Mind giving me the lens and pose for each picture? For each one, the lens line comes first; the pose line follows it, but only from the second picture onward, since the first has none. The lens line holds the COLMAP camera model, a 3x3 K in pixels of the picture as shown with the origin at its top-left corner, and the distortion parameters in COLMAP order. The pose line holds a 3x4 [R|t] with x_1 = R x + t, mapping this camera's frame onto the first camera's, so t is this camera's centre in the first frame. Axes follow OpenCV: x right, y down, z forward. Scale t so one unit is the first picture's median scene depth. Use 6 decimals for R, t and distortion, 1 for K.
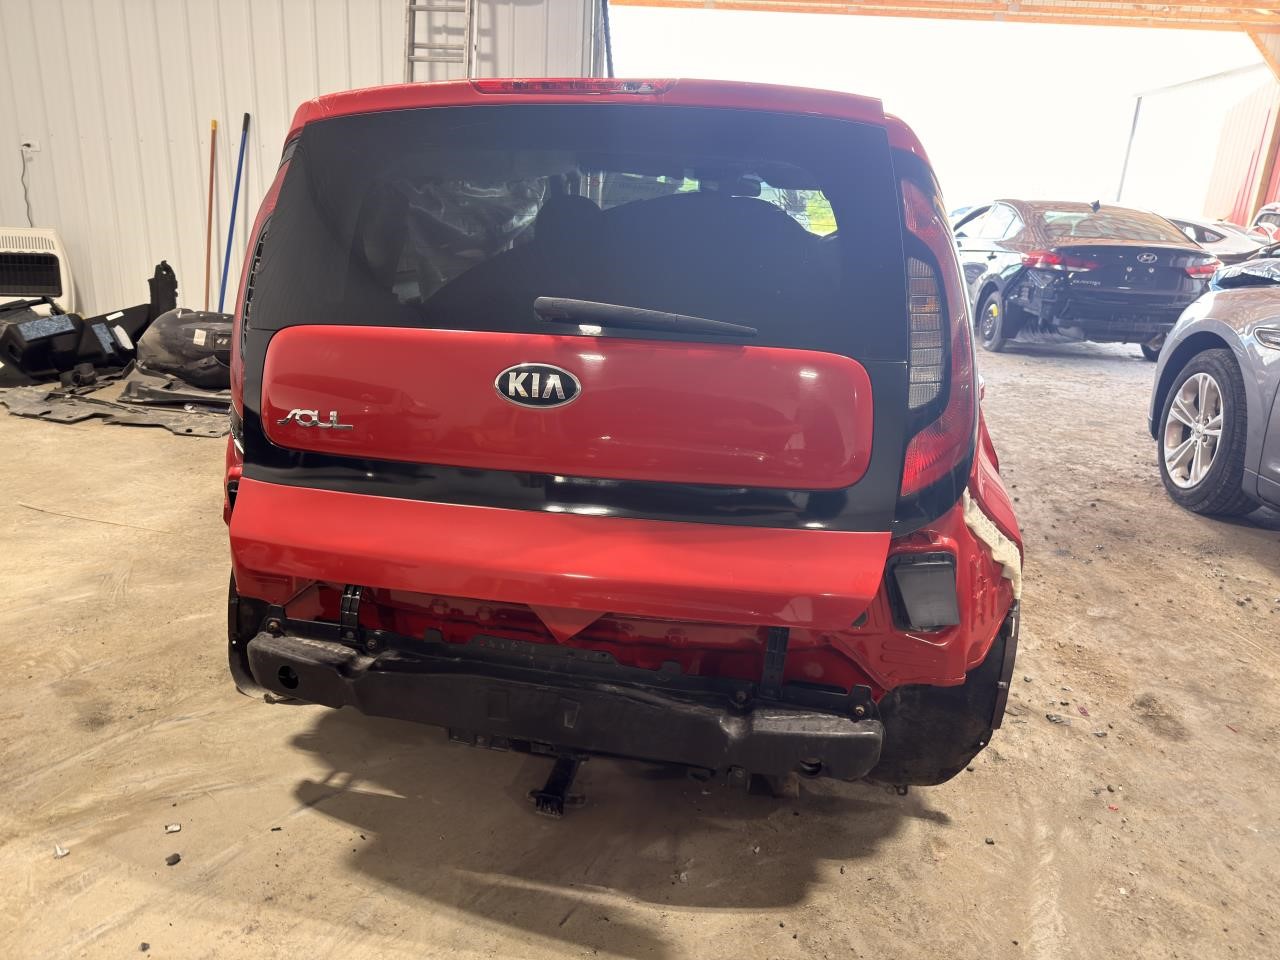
lens RADIAL K [[906.5, 0, 640.0], [0, 906.5, 480.0], [0, 0, 1]] dist [0.038063, -0.051974]
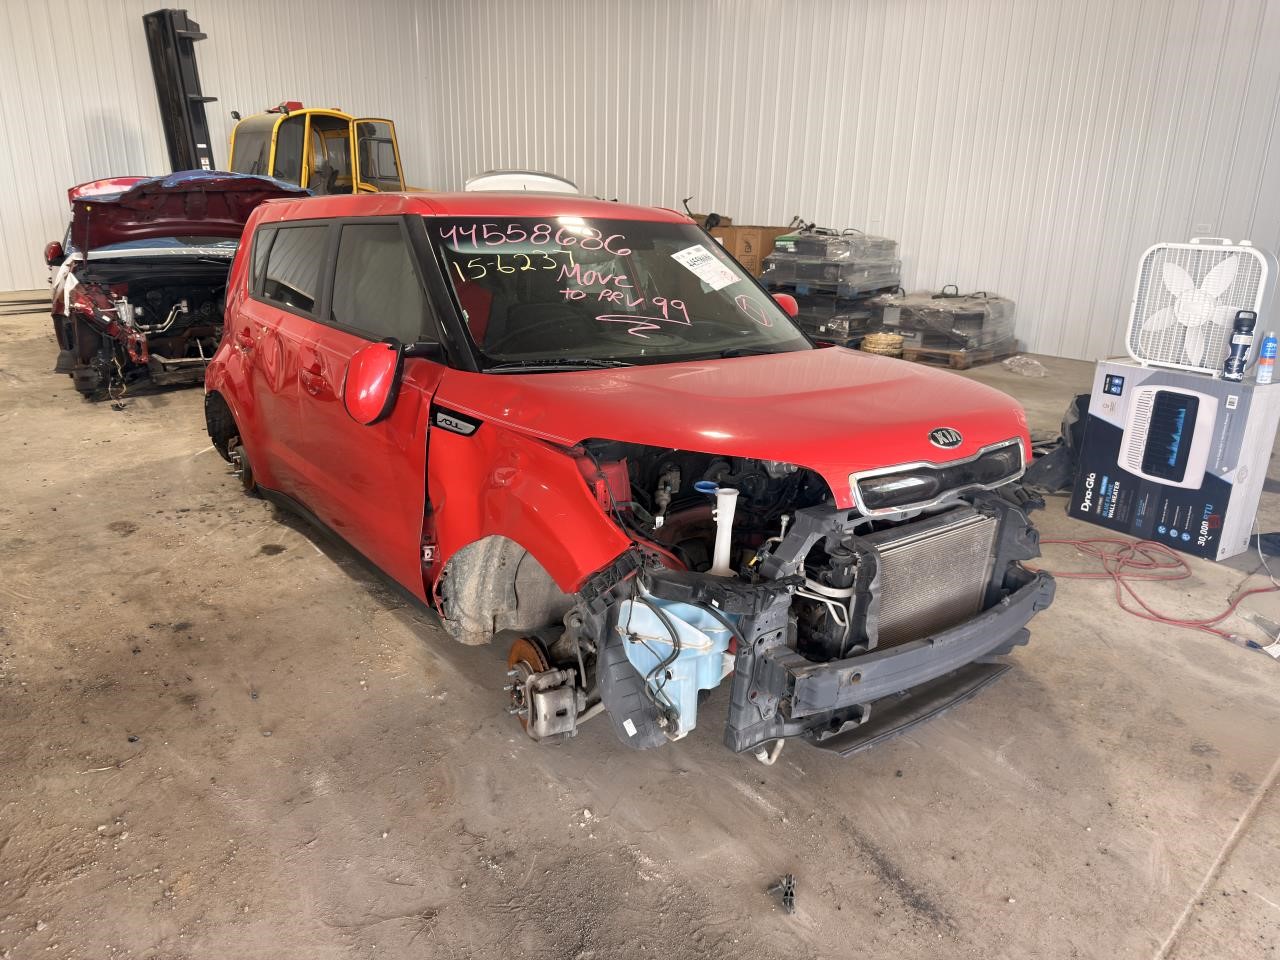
lens RADIAL K [[906.5, 0, 640.0], [0, 906.5, 480.0], [0, 0, 1]] dist [0.038063, -0.051974]
pose [[-0.640399, 0.162866, -0.750576, 1.521391], [-0.289486, 0.853999, 0.432300, -1.041576], [0.711398, 0.494126, -0.499753, 3.125679]]
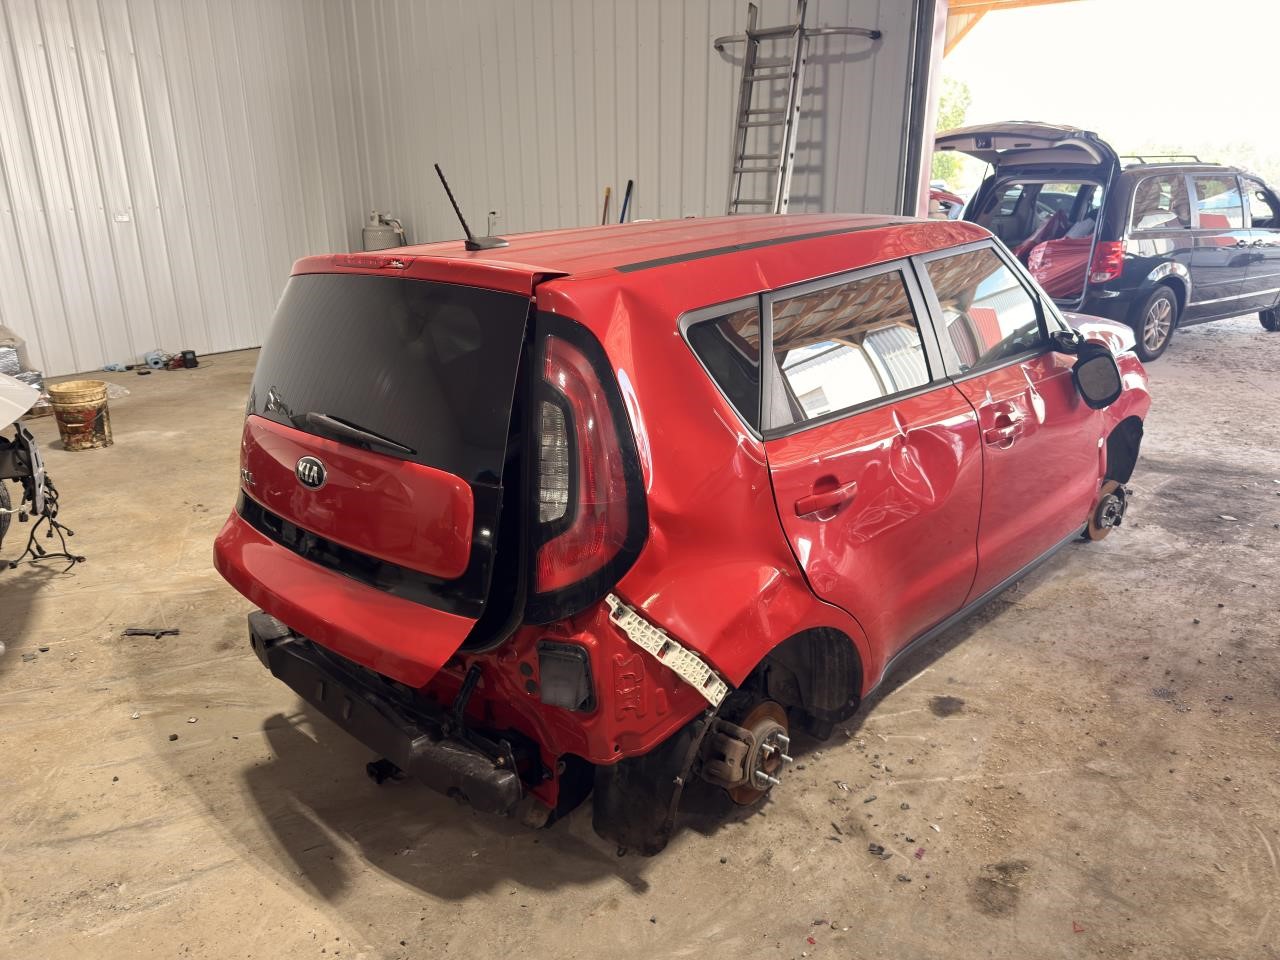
lens RADIAL K [[906.5, 0, 640.0], [0, 906.5, 480.0], [0, 0, 1]] dist [0.038063, -0.051974]
pose [[0.843071, 0.108882, -0.526664, 0.876574], [-0.113446, 0.993260, 0.023743, -0.149276], [0.525700, 0.039731, 0.849742, 0.040964]]
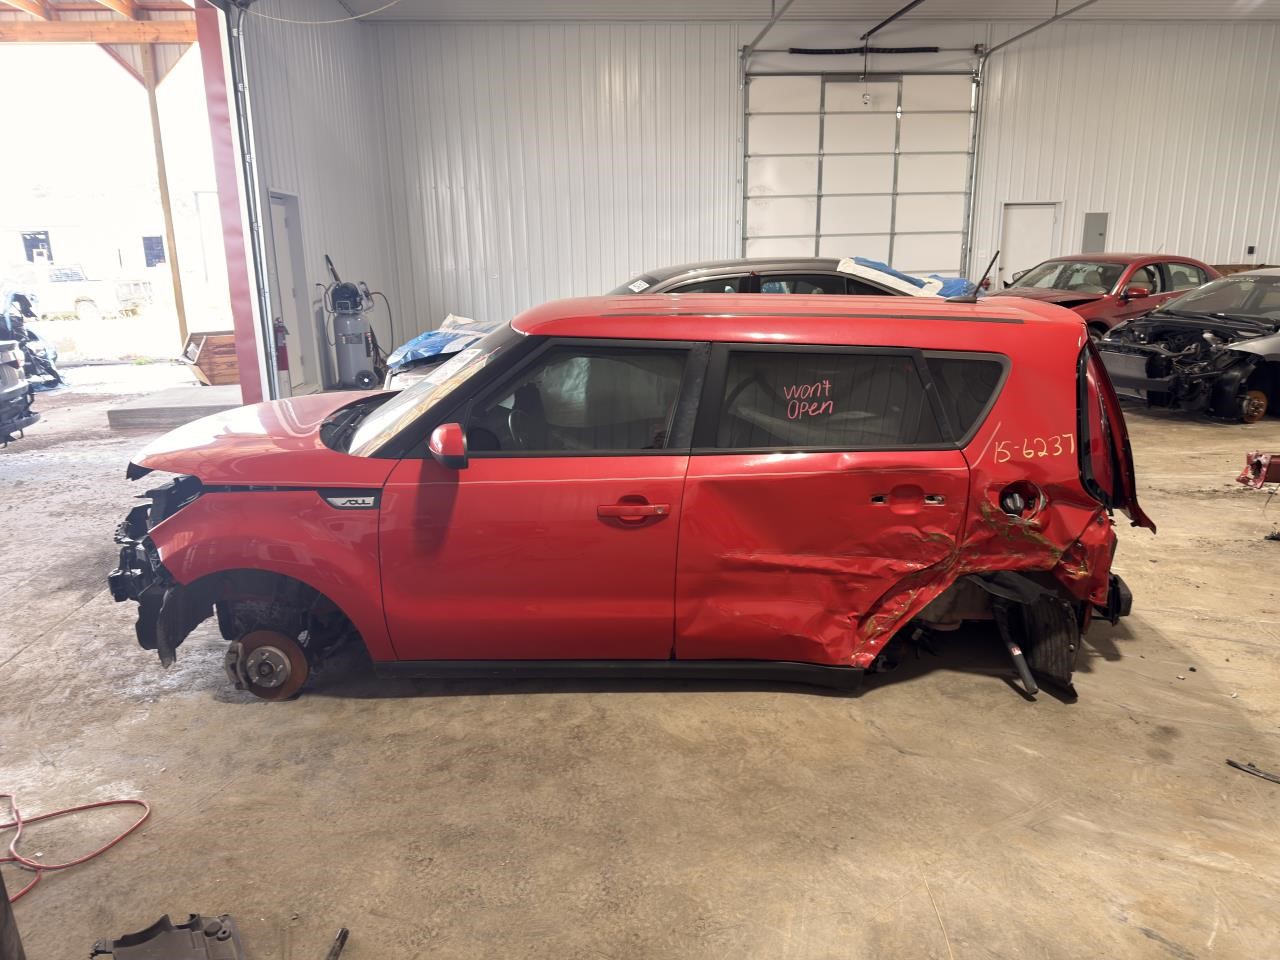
lens RADIAL K [[906.5, 0, 640.0], [0, 906.5, 480.0], [0, 0, 1]] dist [0.038063, -0.051974]
pose [[-0.177406, -0.290911, 0.940158, -1.914199], [0.306927, 0.891309, 0.333712, -0.959482], [-0.935052, 0.347763, -0.068835, 1.955199]]
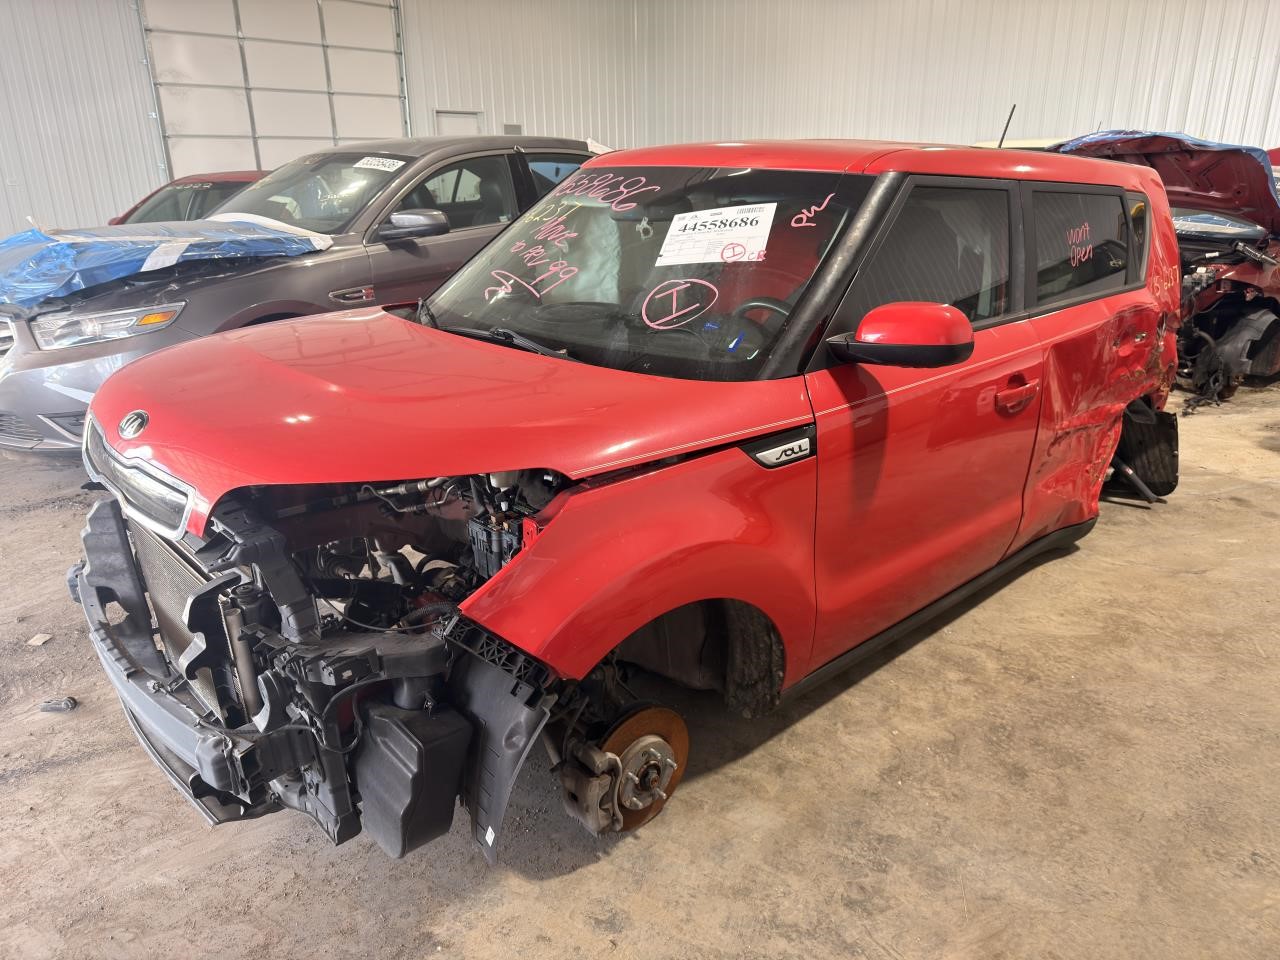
lens RADIAL K [[906.5, 0, 640.0], [0, 906.5, 480.0], [0, 0, 1]] dist [0.038063, -0.051974]
pose [[-0.811907, -0.232588, 0.535454, -0.662701], [0.145409, 0.807729, 0.571340, -1.116440], [-0.565388, 0.541735, -0.621980, 3.119427]]
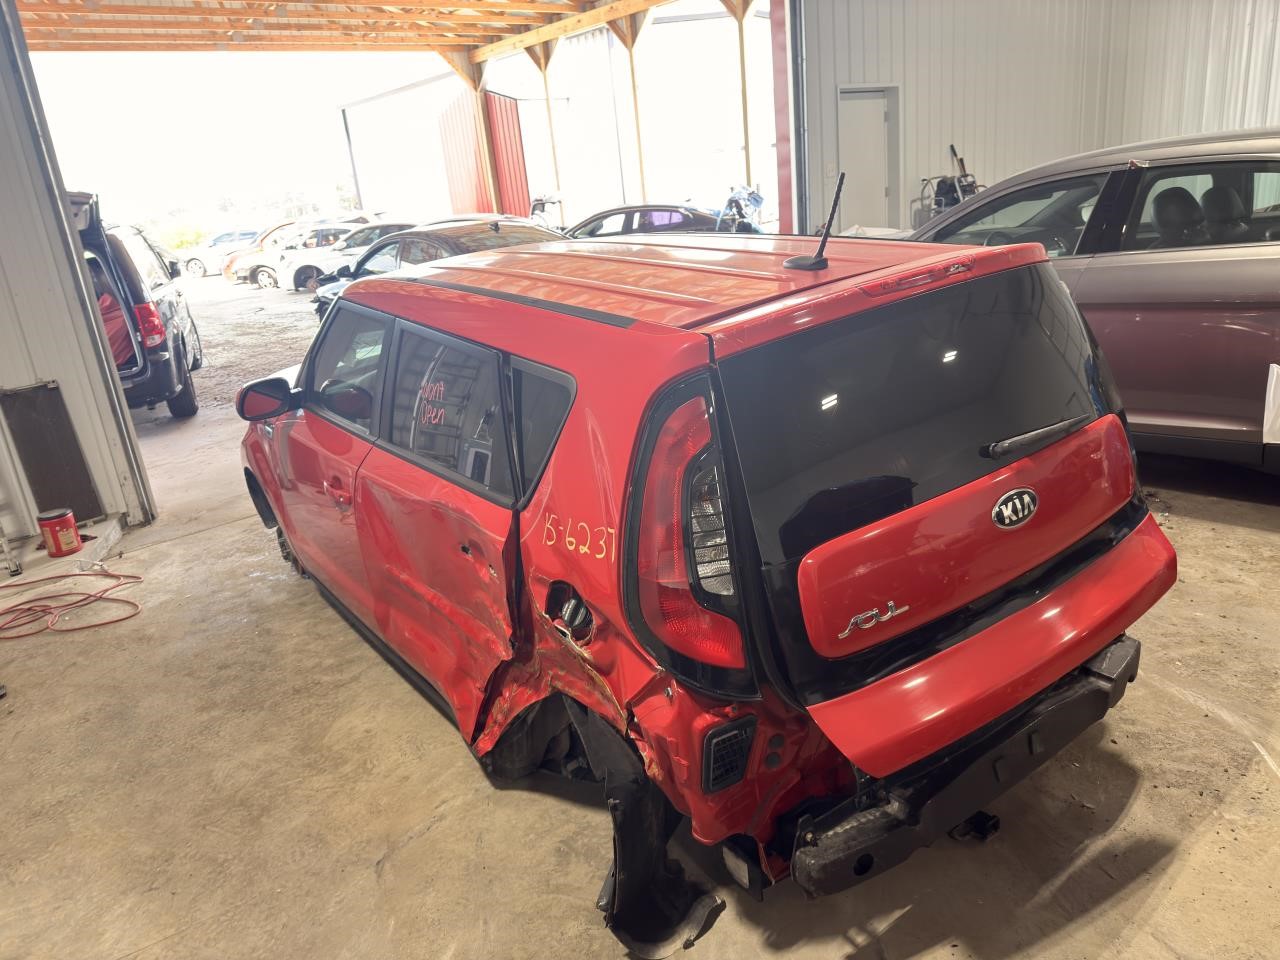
lens RADIAL K [[919.5, 0, 645.6], [0, 919.5, 476.3], [0, 0, 1]] dist [-0.004484, 0.002241]
pose [[0.675127, -0.342871, 0.653180, -1.033688], [0.351327, 0.928005, 0.124001, -0.390447], [-0.648670, 0.145763, 0.746981, 0.302831]]
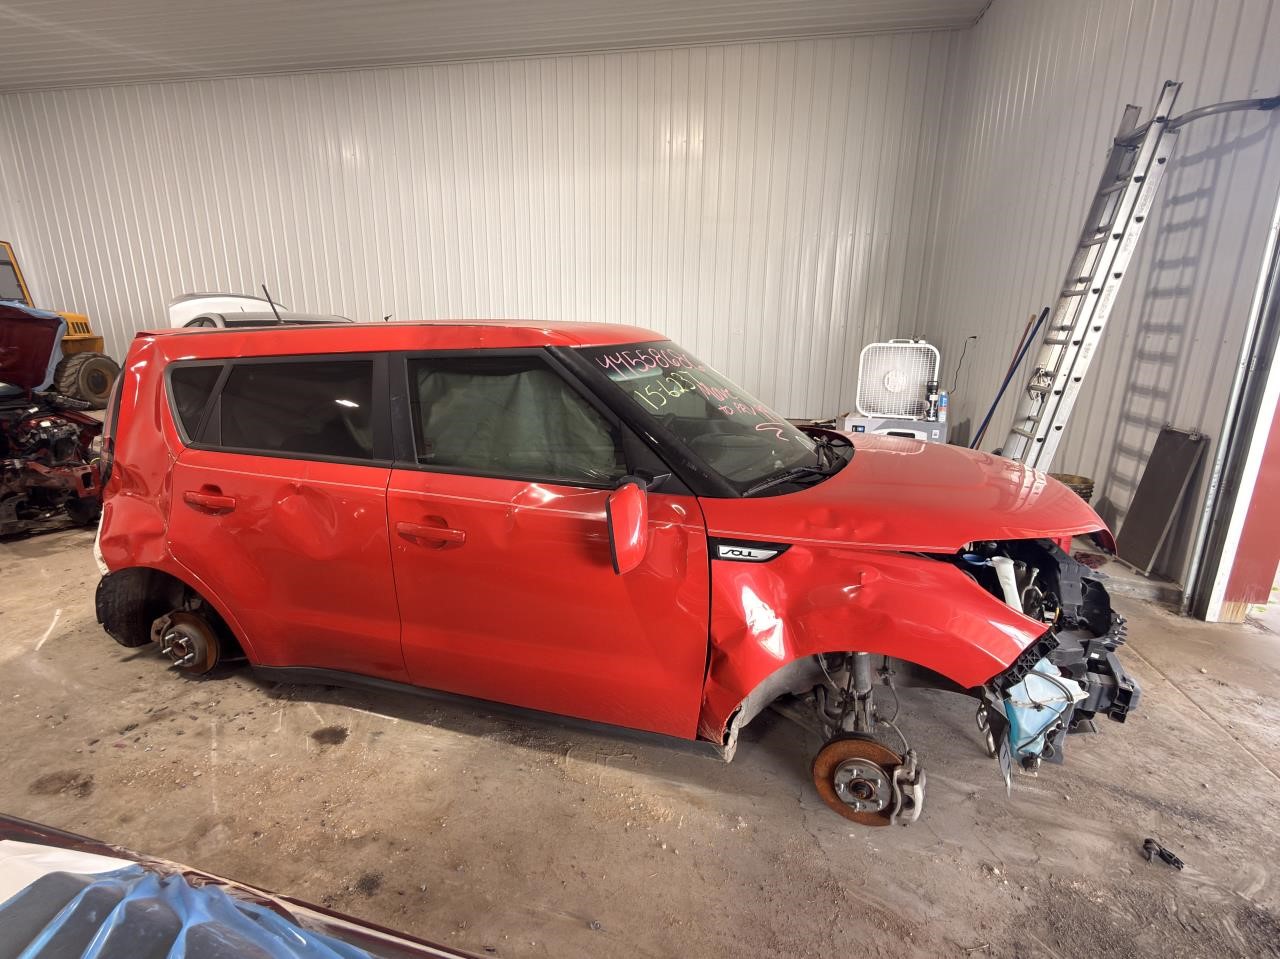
lens RADIAL K [[624.5, 0, 640.0], [0, 624.5, 479.5], [0, 0, 1]] dist [-0.001545, -0.000180]
pose [[-0.078889, 0.196630, -0.977299, 1.565977], [-0.320256, 0.923389, 0.211635, -0.687699], [0.944041, 0.329682, -0.009873, 2.015071]]
